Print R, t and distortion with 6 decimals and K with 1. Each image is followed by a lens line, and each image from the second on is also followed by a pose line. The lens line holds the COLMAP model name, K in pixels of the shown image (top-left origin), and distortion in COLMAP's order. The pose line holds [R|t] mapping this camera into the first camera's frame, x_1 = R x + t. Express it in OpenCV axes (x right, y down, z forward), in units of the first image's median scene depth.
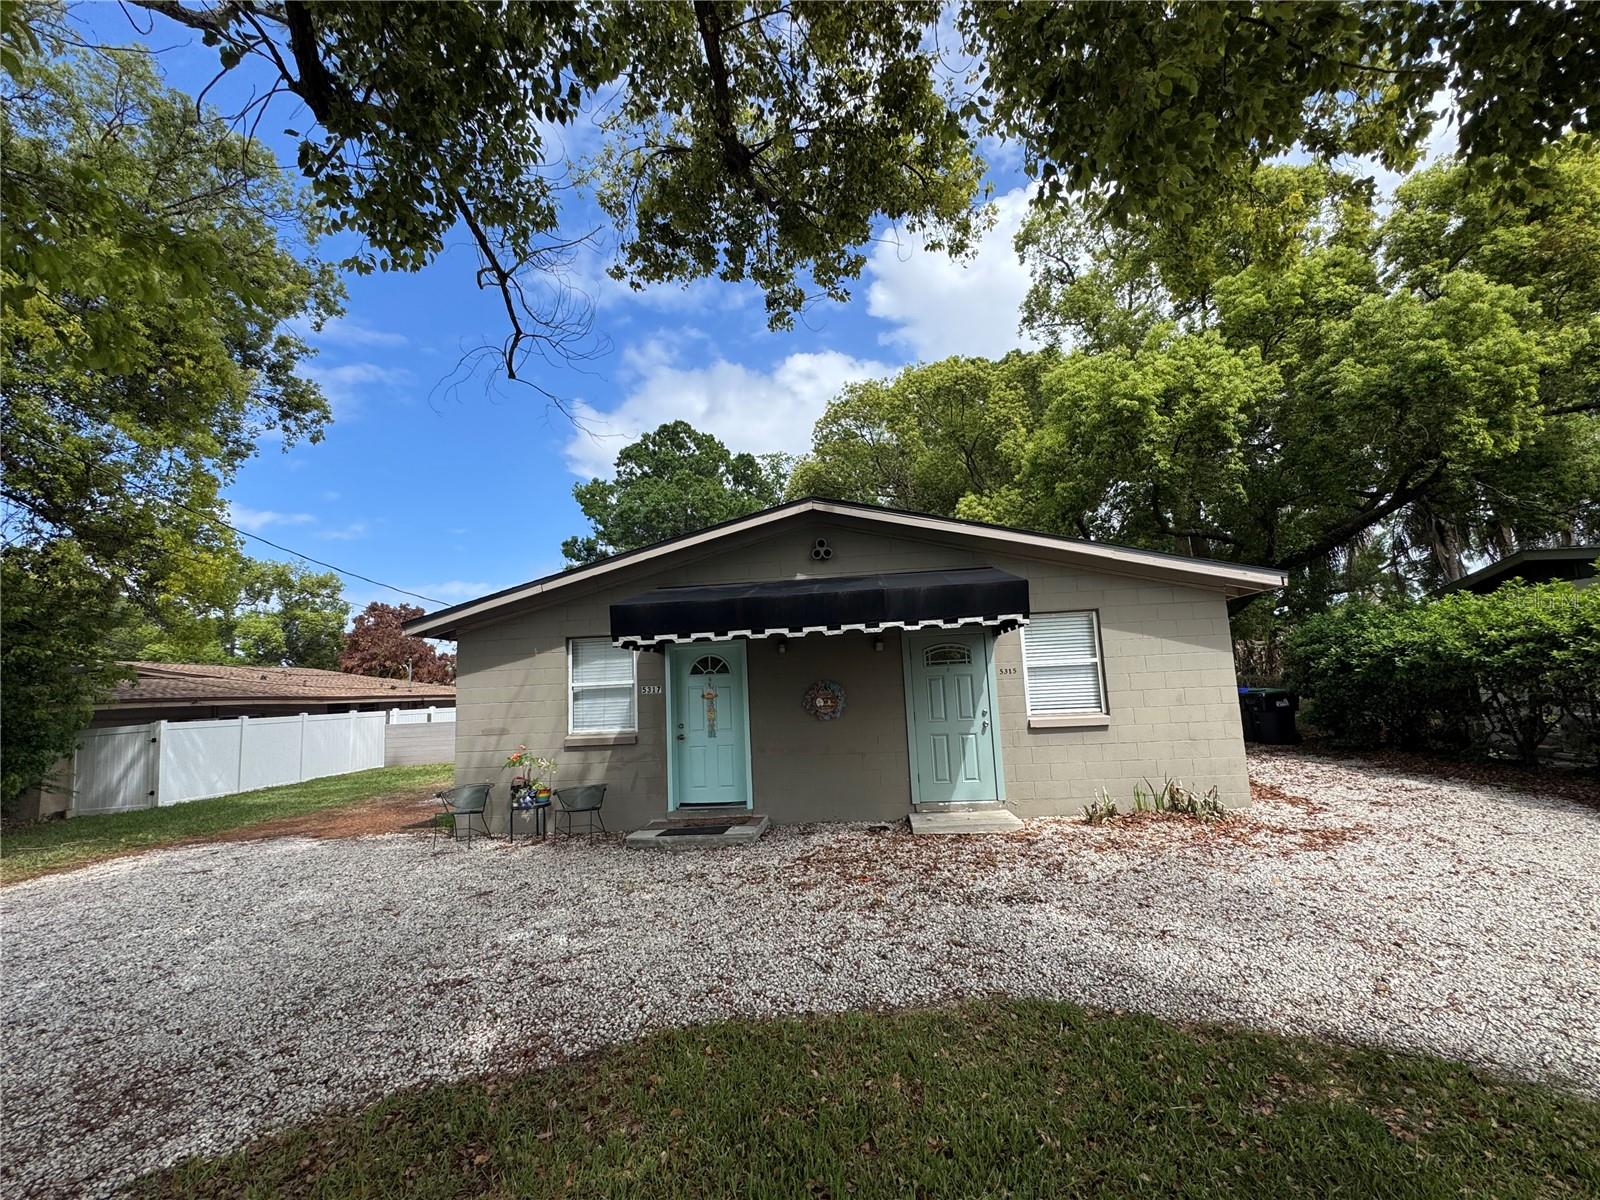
lens RADIAL K [[685.9, 0, 798.9], [0, 685.9, 598.1], [0, 0, 1]] dist [-0.003999, -0.000694]
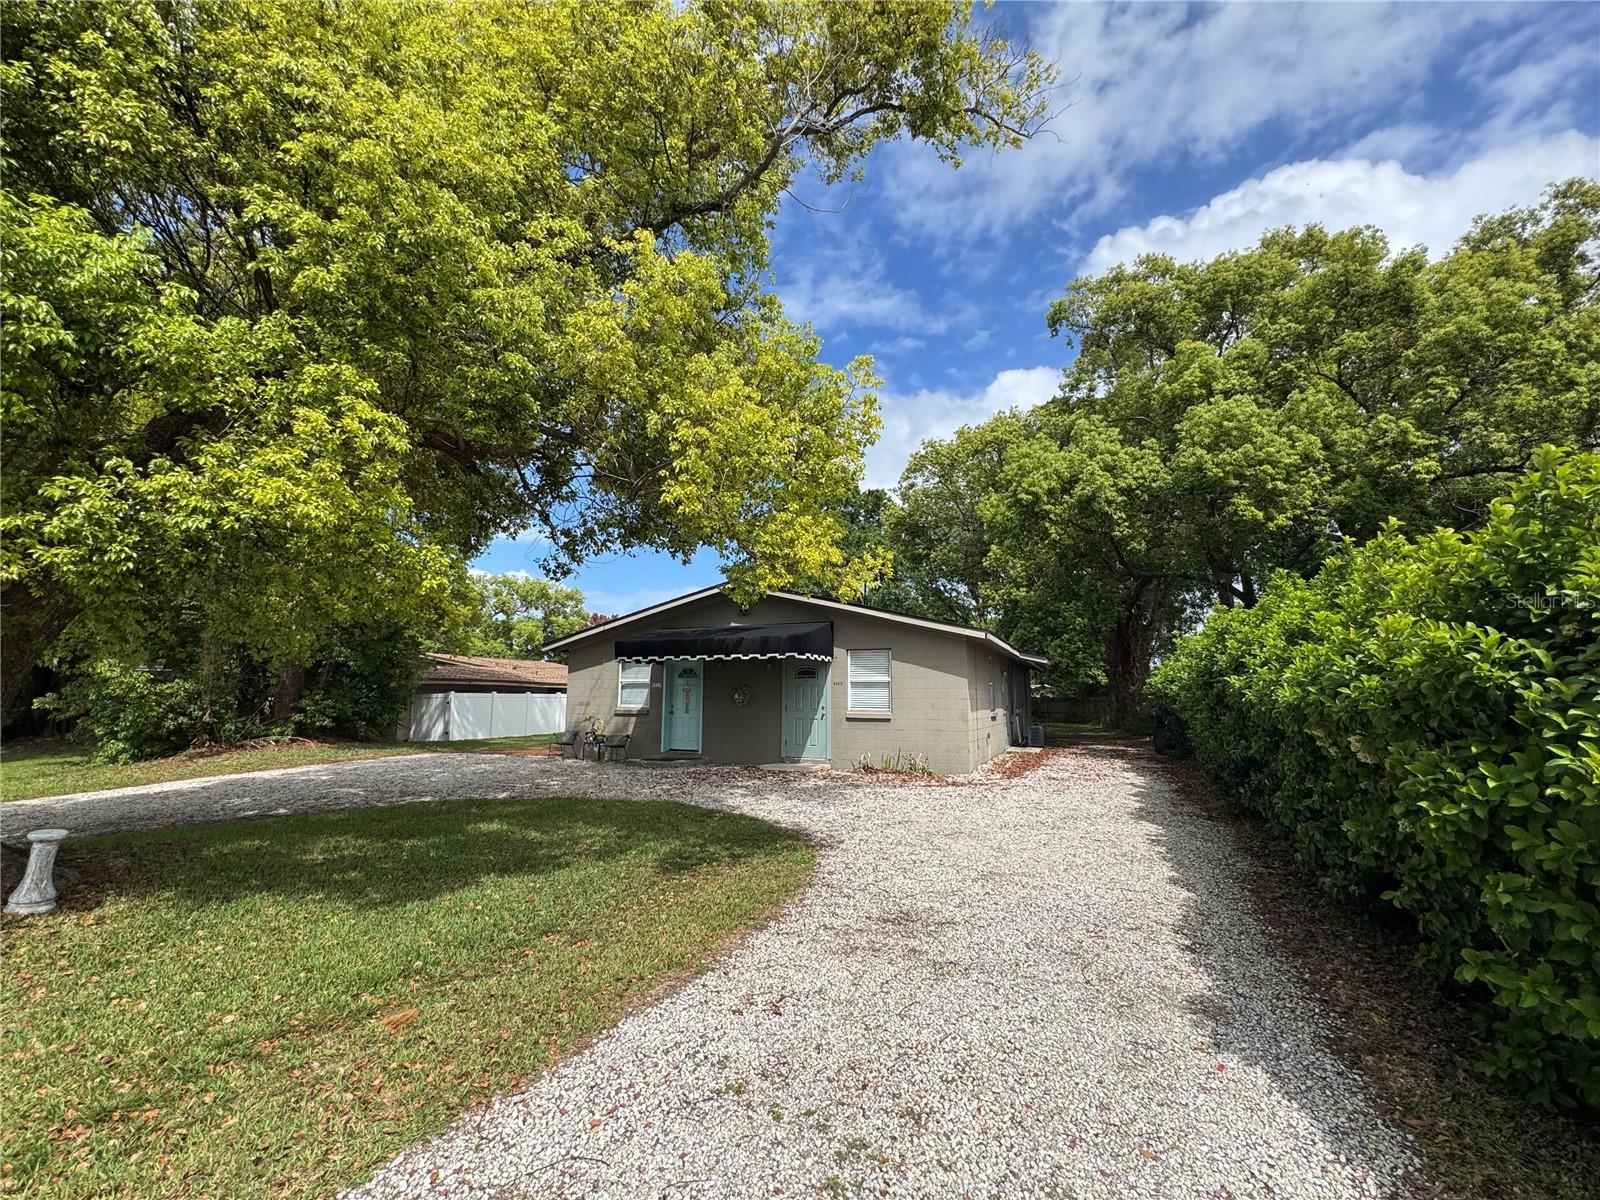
lens RADIAL K [[685.9, 0, 794.2], [0, 685.9, 593.6], [0, 0, 1]] dist [-0.003999, -0.000694]
pose [[0.950009, 0.005770, -0.312169, 0.702200], [-0.010582, 0.999850, -0.013724, -0.088496], [0.312043, 0.016342, 0.949927, -0.621643]]
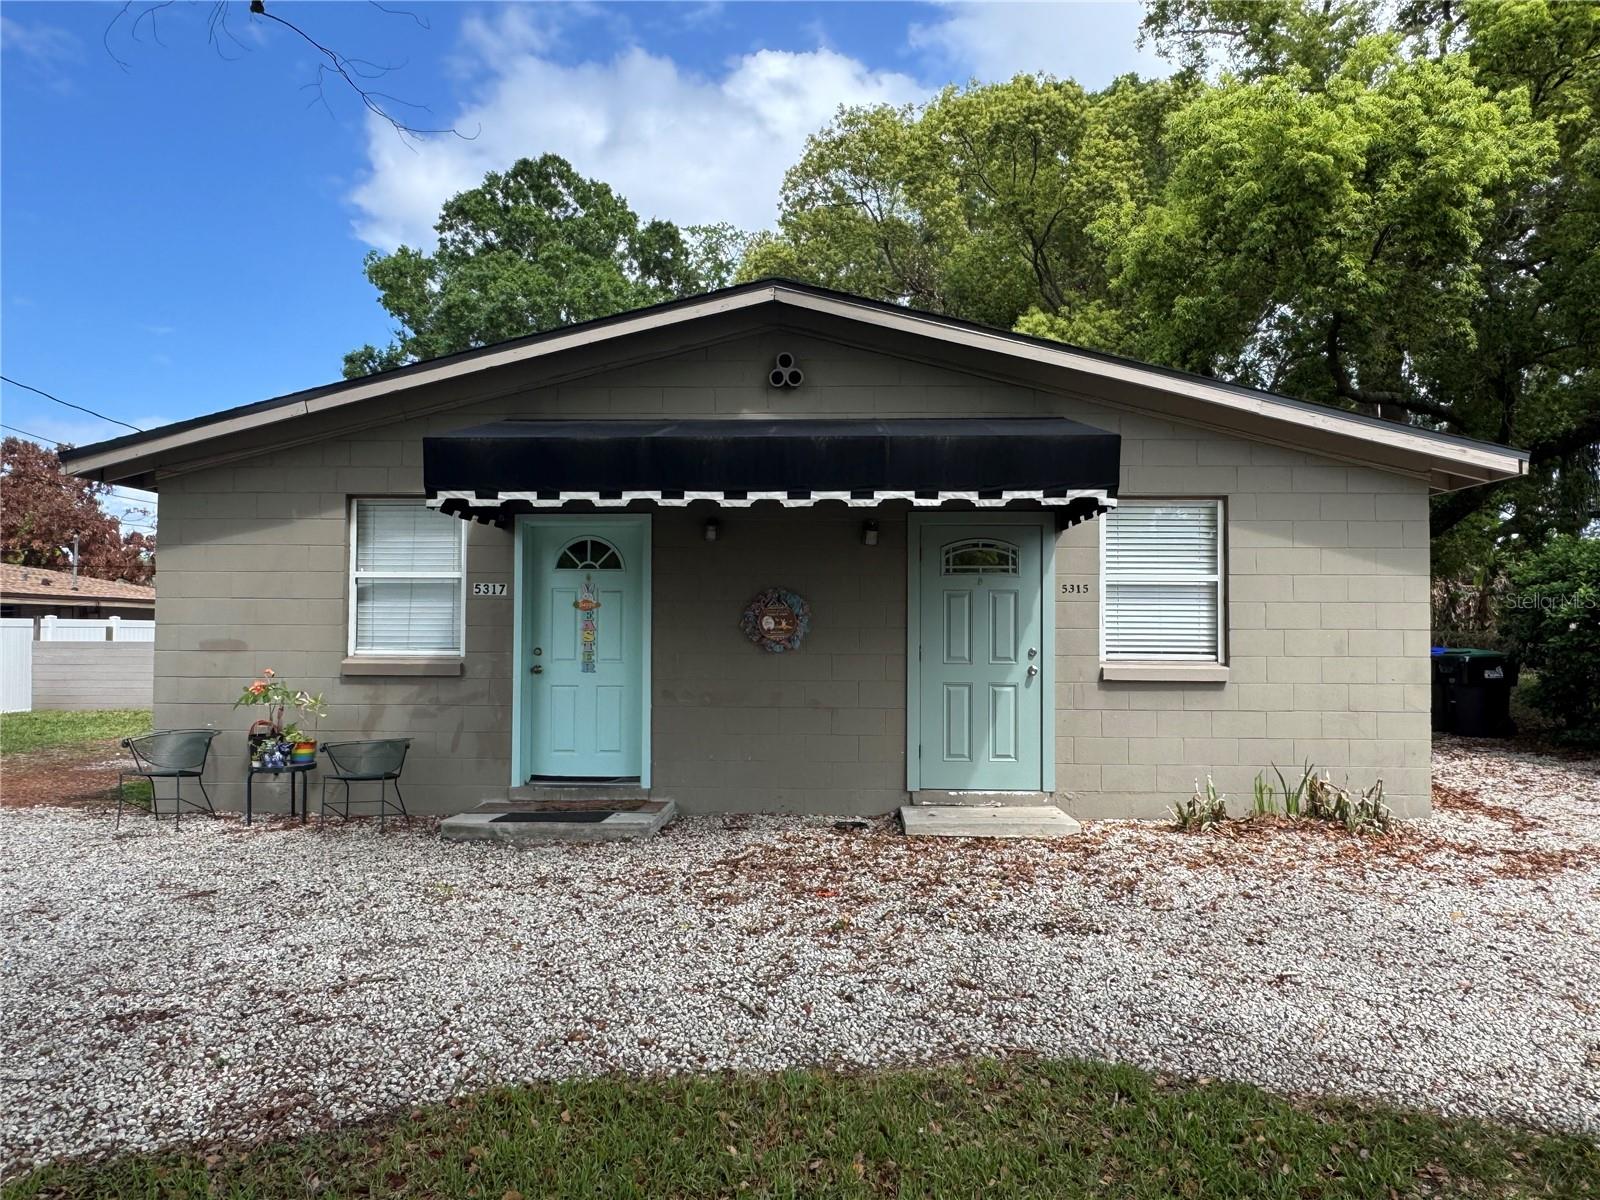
lens RADIAL K [[1128.9, 0, 800.0], [0, 1128.9, 600.2], [0, 0, 1]] dist [-0.005341, 0.001580]
pose [[0.996922, 0.052877, 0.057893, -0.000629], [-0.058586, 0.993075, 0.101836, 0.026826], [-0.052107, -0.104914, 0.993115, 0.001626]]
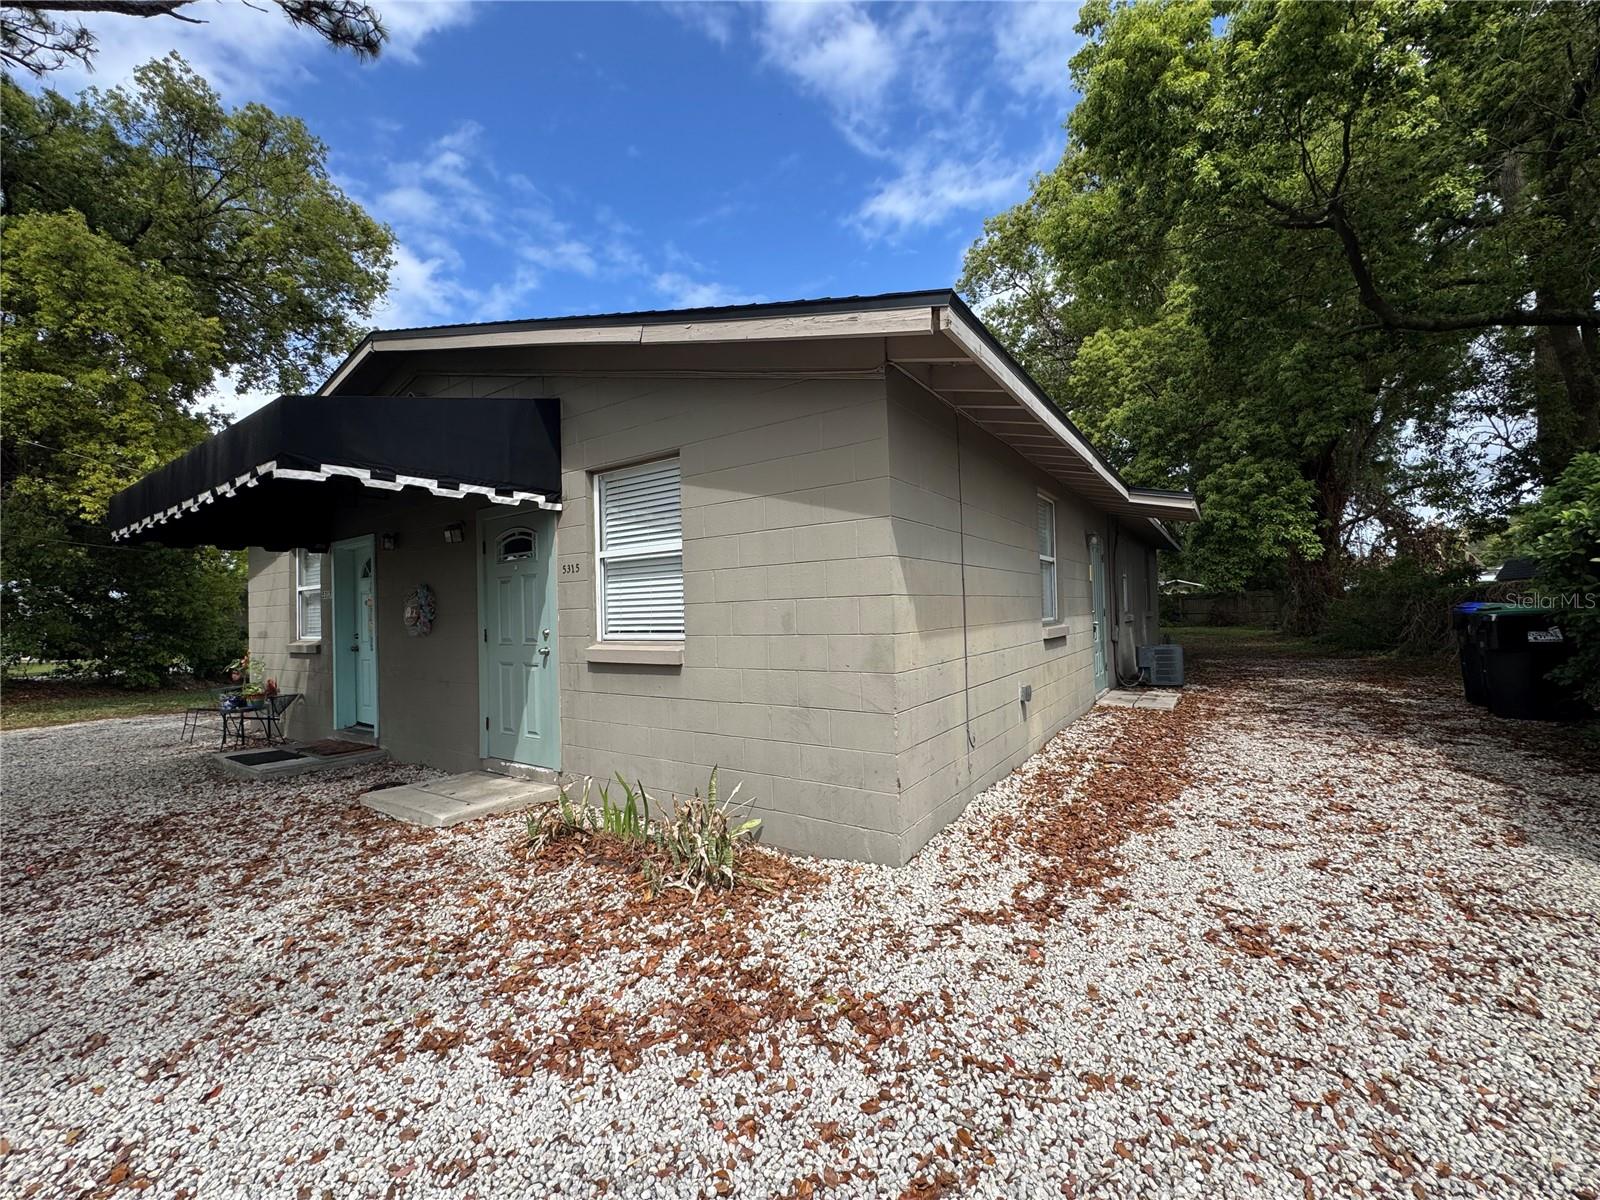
lens RADIAL K [[641.5, 0, 803.9], [0, 641.5, 603.5], [0, 0, 1]] dist [-0.004486, 0.000880]
pose [[0.880106, 0.014884, -0.474544, 0.728922], [0.051795, 0.990533, 0.127129, 0.072739], [0.471944, -0.136466, 0.871003, 0.574528]]
